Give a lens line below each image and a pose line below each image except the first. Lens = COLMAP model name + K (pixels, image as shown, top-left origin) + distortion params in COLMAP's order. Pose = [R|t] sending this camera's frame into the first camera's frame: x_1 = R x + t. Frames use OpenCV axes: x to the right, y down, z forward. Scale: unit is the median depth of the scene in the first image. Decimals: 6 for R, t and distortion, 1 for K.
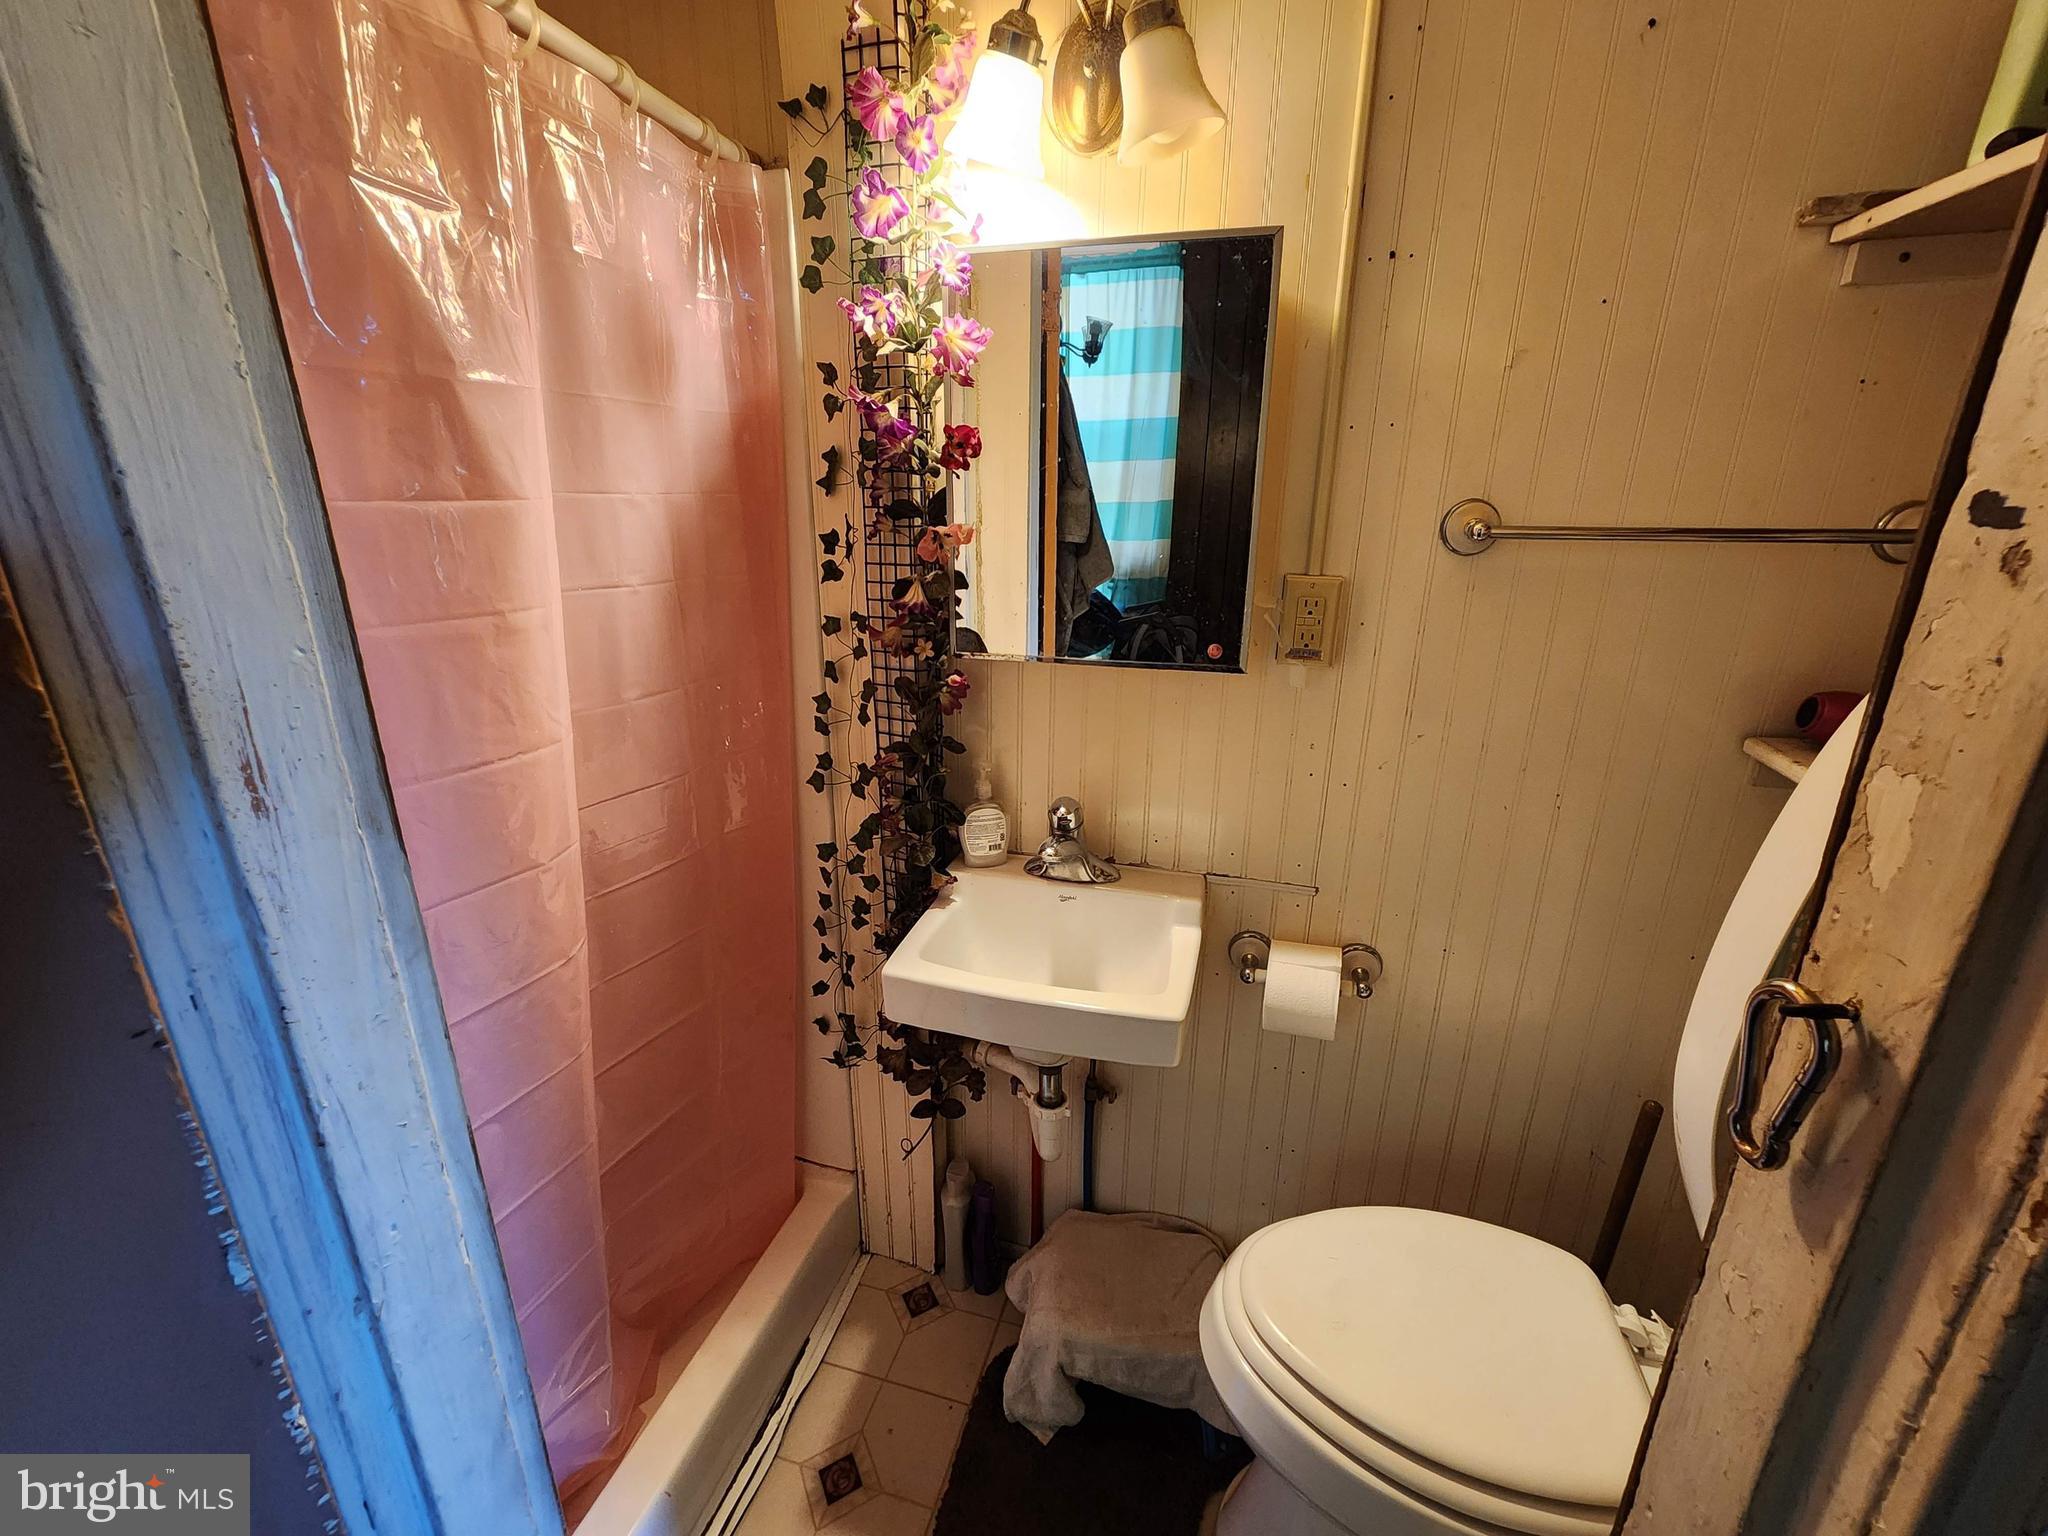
lens RADIAL K [[839.7, 0, 1027.5], [0, 839.7, 761.1], [0, 0, 1]] dist [-0.002029, 0.003149]
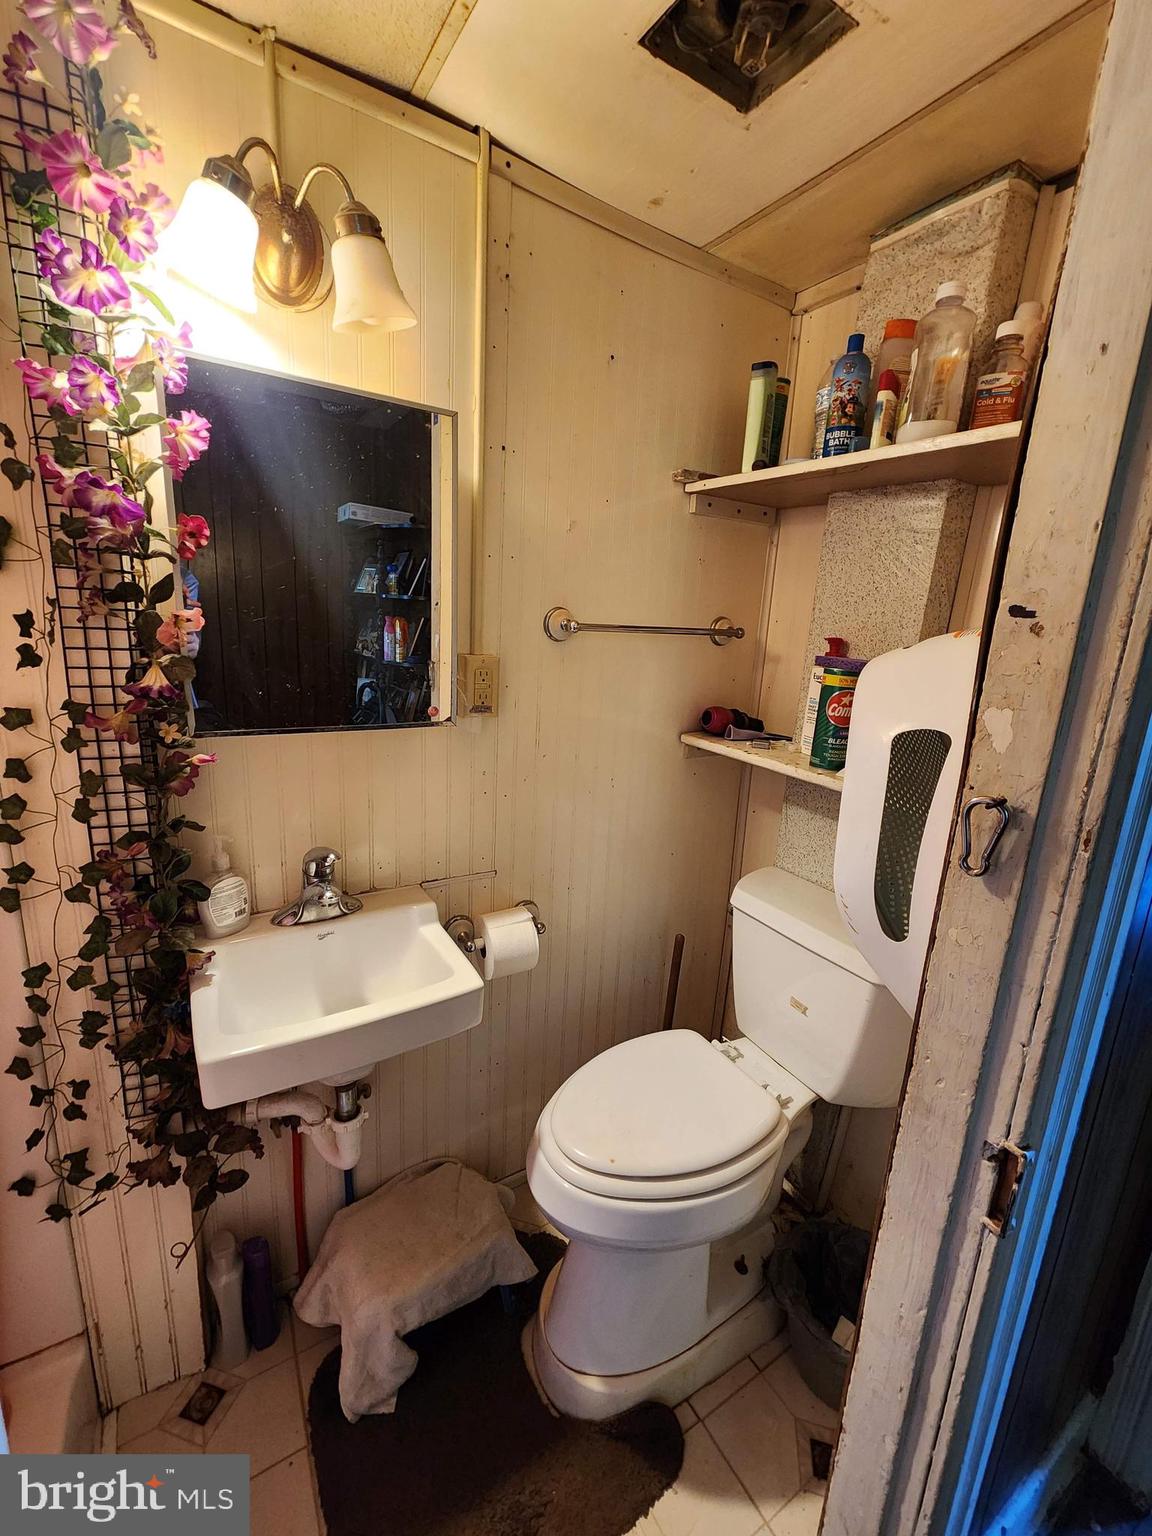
lens RADIAL K [[629.8, 0, 578.0], [0, 629.8, 768.7], [0, 0, 1]] dist [-0.002029, 0.003149]
pose [[0.686758, -0.139567, 0.713362, -0.315365], [0.178538, 0.983718, 0.020583, -0.018470], [-0.704619, 0.113227, 0.700494, 0.132561]]
